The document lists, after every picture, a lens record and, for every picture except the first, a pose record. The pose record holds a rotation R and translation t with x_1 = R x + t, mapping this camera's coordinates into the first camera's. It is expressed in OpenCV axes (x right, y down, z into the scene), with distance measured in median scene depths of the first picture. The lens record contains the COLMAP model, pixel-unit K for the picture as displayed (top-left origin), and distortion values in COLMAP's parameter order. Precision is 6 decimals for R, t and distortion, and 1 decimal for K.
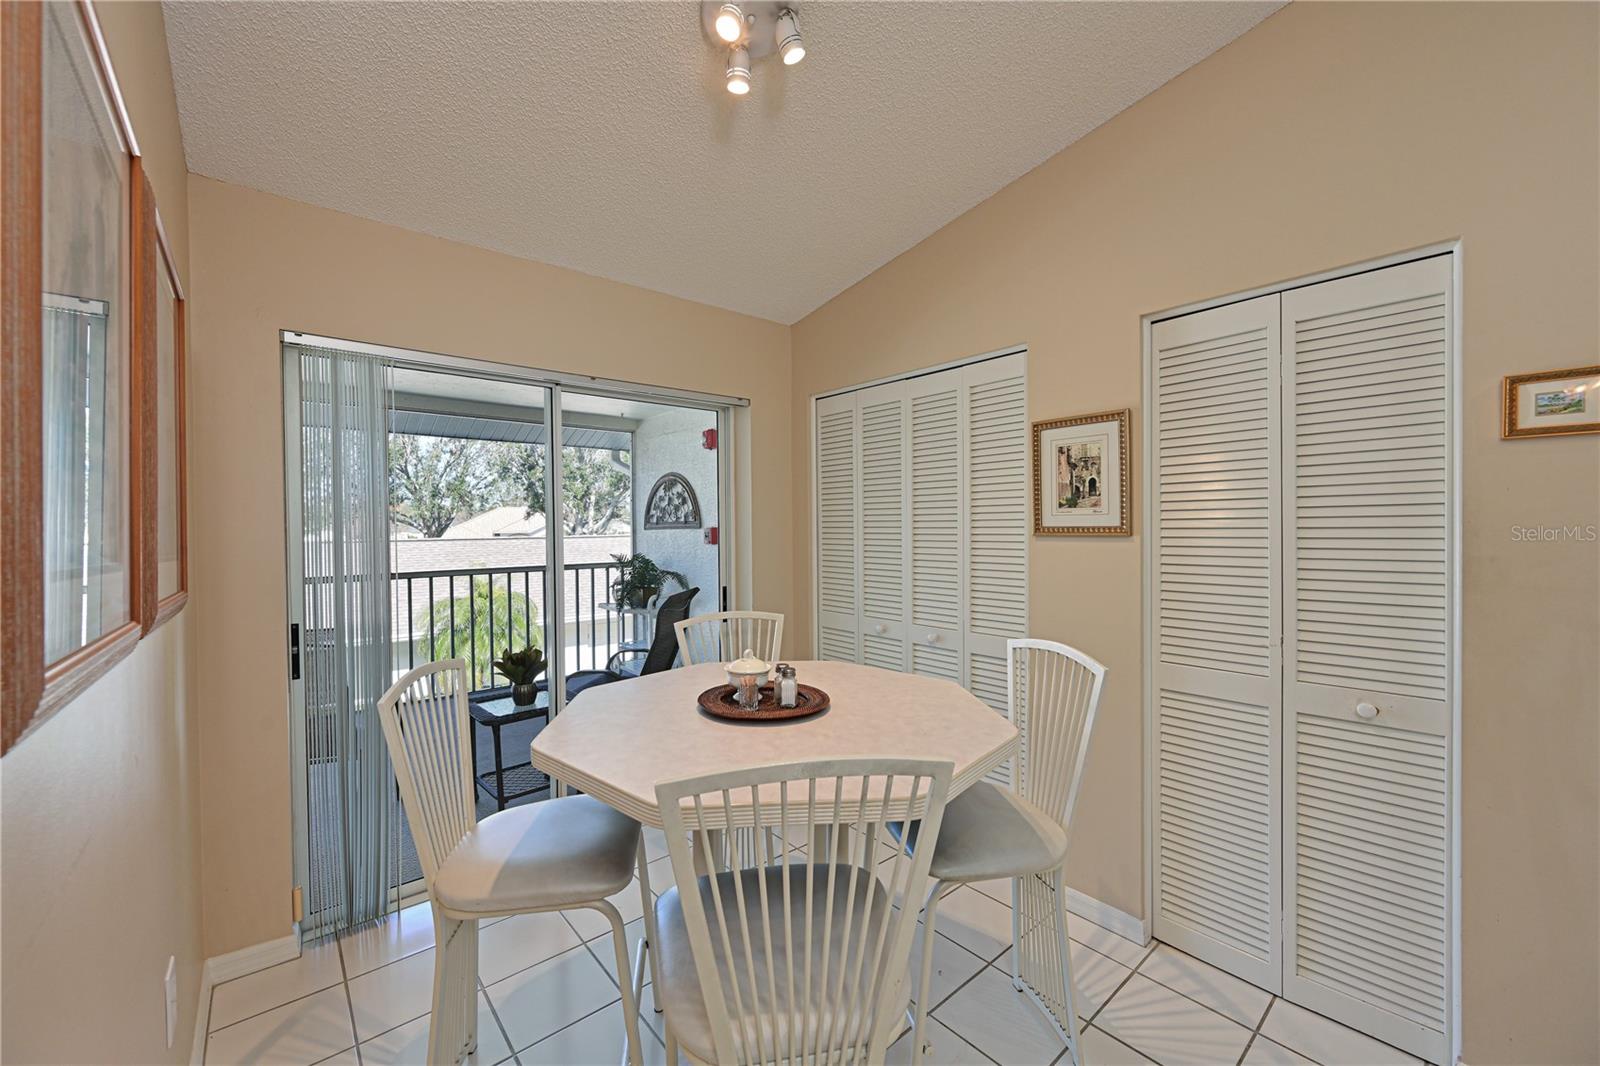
lens RADIAL K [[627.9, 0, 794.5], [0, 627.9, 532.2], [0, 0, 1]] dist [-0.000013, 0.000332]
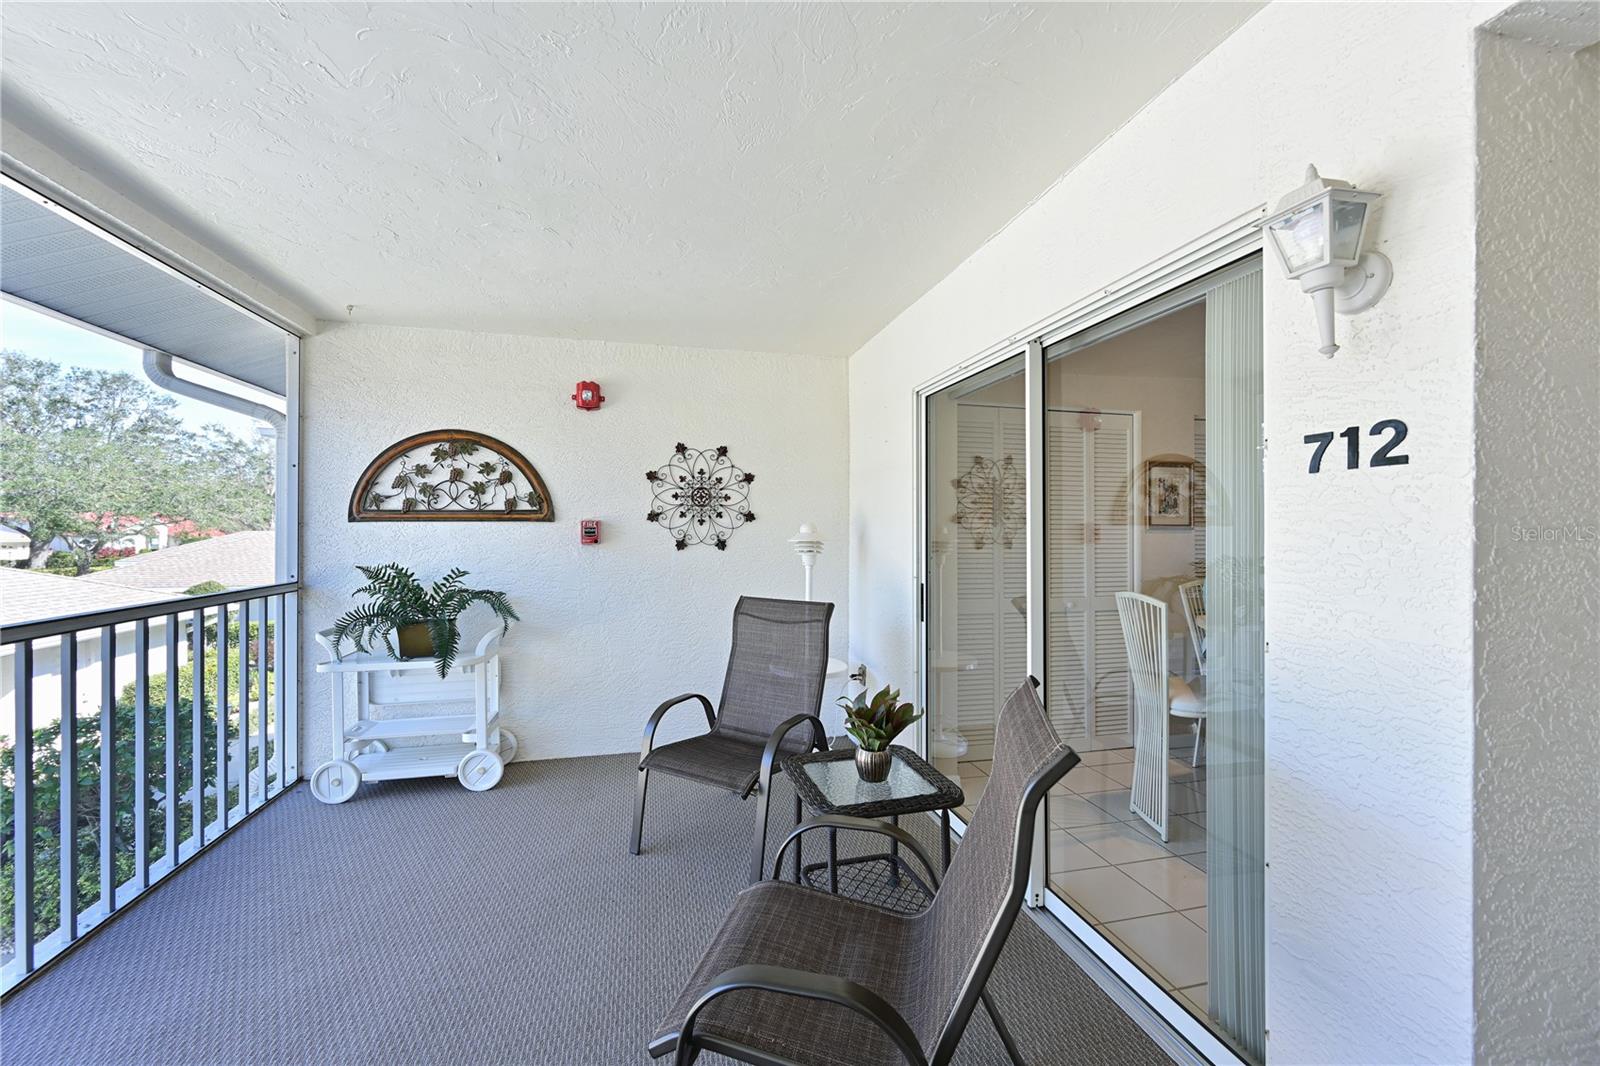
lens RADIAL K [[627.9, 0, 794.5], [0, 627.9, 532.2], [0, 0, 1]] dist [-0.000013, 0.000332]
pose [[0.448834, 0.008296, 0.893577, -0.616891], [-0.001588, 0.999963, -0.008487, 0.010419], [-0.893614, 0.002390, 0.448830, 0.452217]]
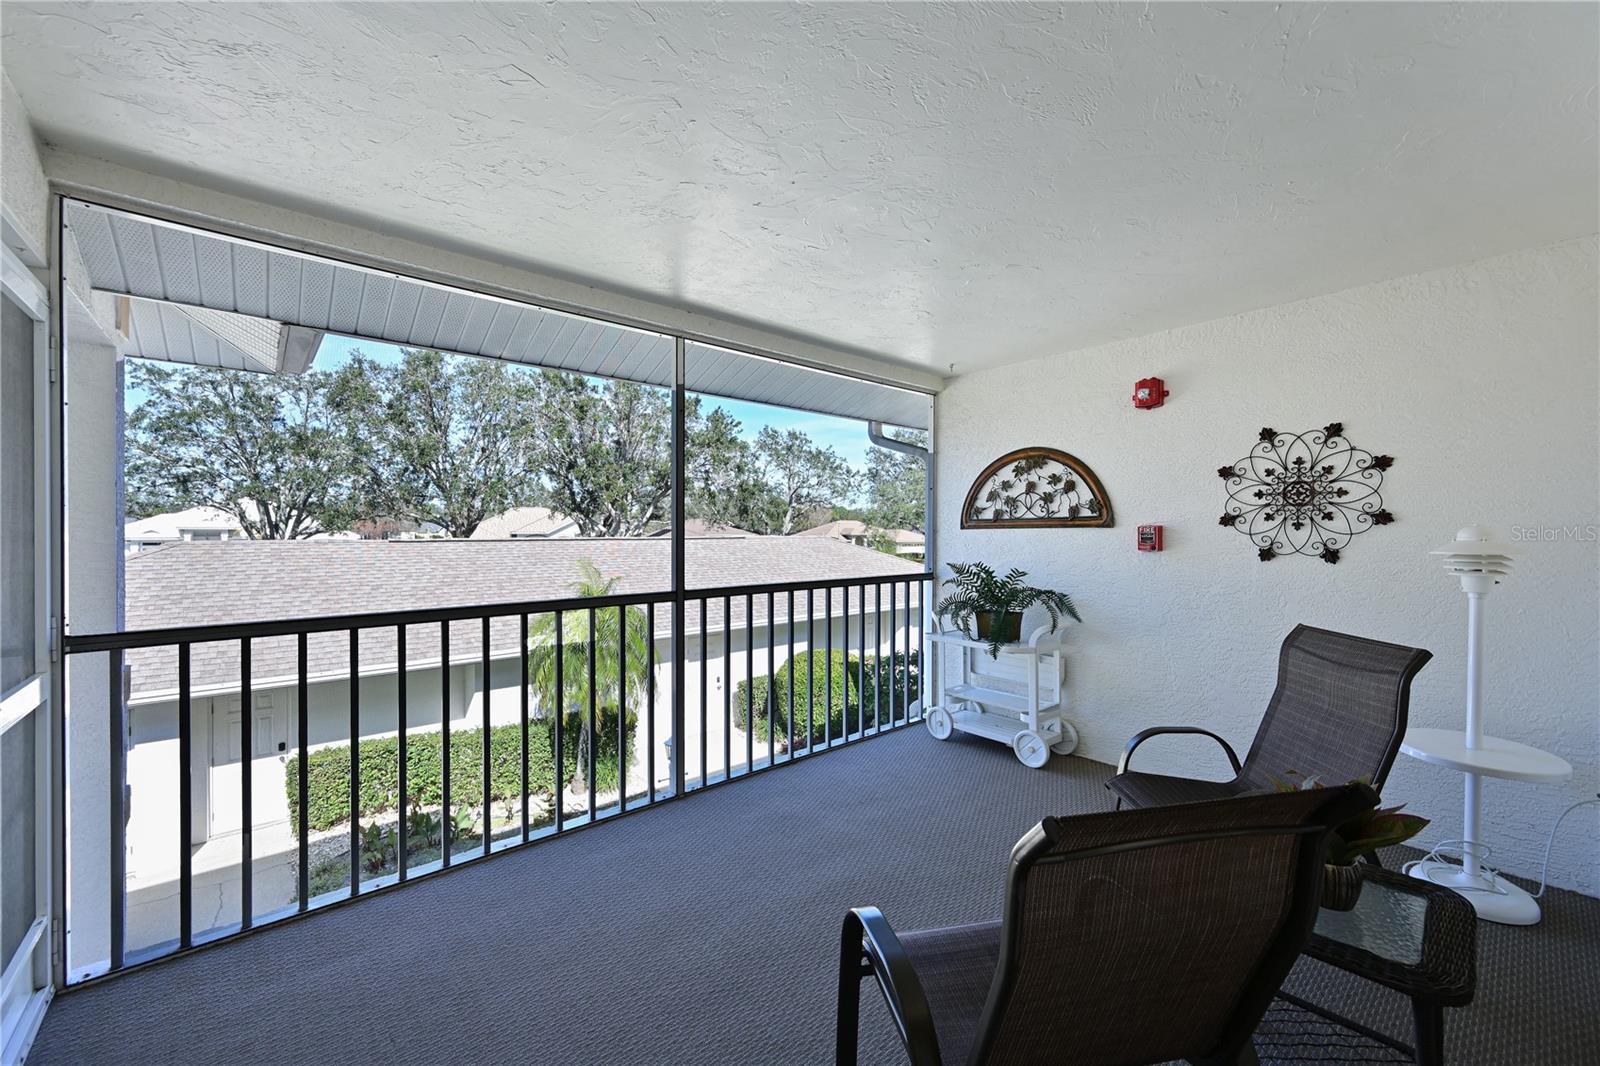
lens RADIAL K [[634.7, 0, 799.1], [0, 634.7, 537.5], [0, 0, 1]] dist [0.010265, -0.000033]
pose [[0.999925, 0.012122, 0.001830, -0.471928], [-0.012125, 0.999926, 0.001259, 0.007894], [-0.001815, -0.001281, 0.999998, 0.310894]]
